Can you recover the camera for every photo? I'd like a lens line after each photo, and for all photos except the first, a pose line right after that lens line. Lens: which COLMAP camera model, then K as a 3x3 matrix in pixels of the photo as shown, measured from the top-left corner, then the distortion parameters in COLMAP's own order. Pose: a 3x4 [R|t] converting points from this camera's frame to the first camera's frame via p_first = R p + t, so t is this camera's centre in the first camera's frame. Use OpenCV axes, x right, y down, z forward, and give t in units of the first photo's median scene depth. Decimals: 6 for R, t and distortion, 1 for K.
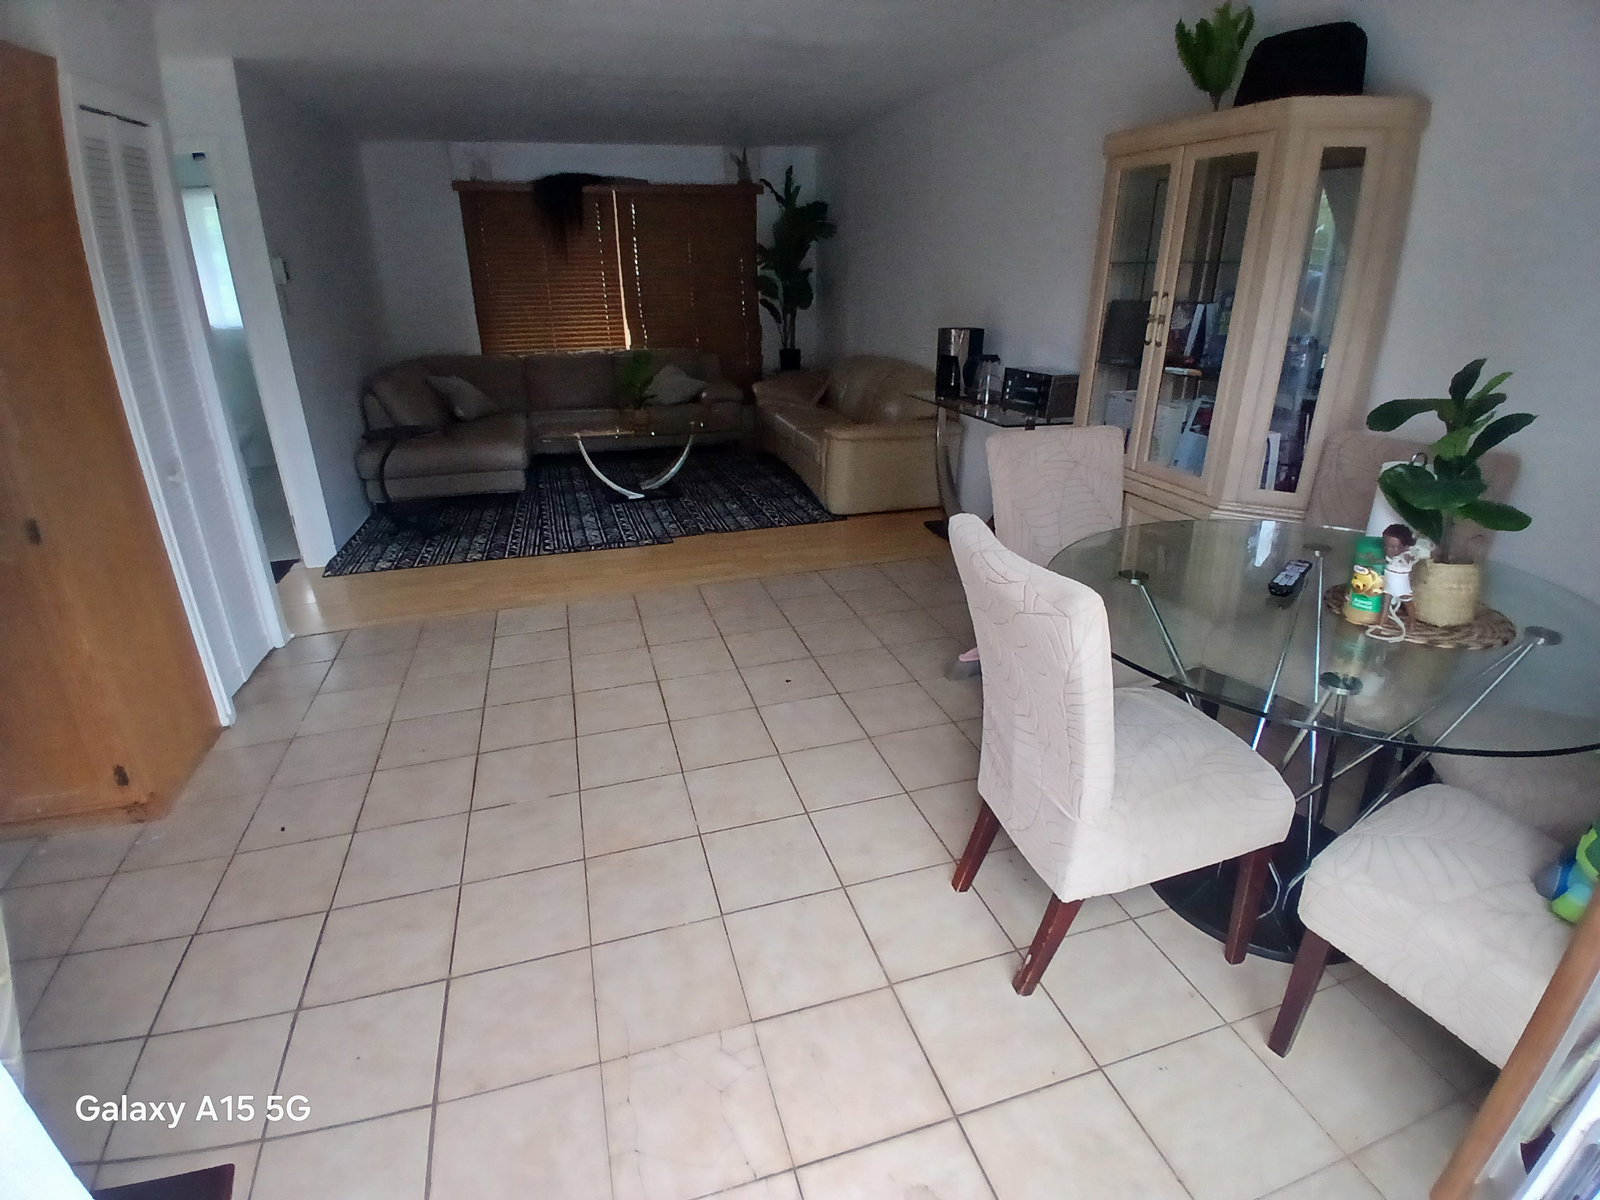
lens RADIAL K [[777.7, 0, 800.0], [0, 777.7, 600.0], [0, 0, 1]] dist [-0.001797, -0.035899]
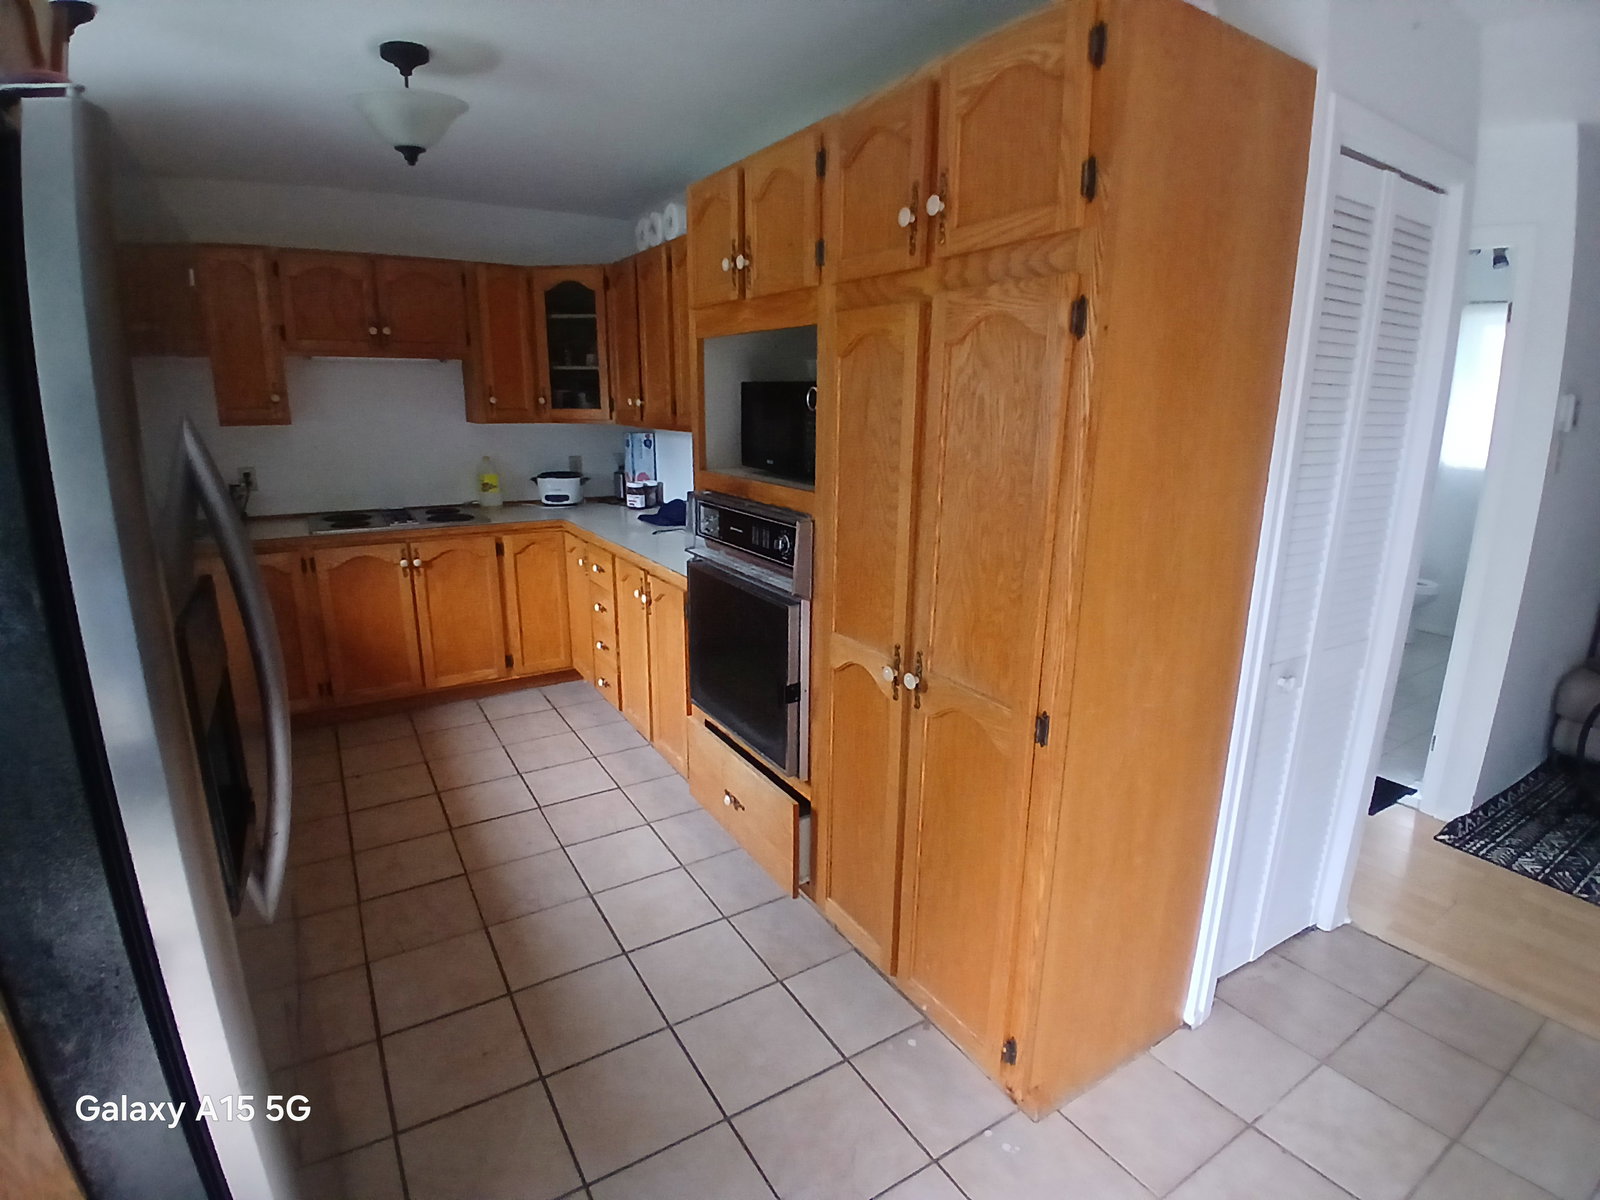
lens RADIAL K [[795.1, 0, 800.0], [0, 795.1, 600.0], [0, 0, 1]] dist [-0.000064, -0.045283]
pose [[0.252195, 0.240798, -0.937238, -0.195669], [-0.383365, 0.914157, 0.131711, -0.111631], [0.888498, 0.326088, 0.322859, 0.248971]]
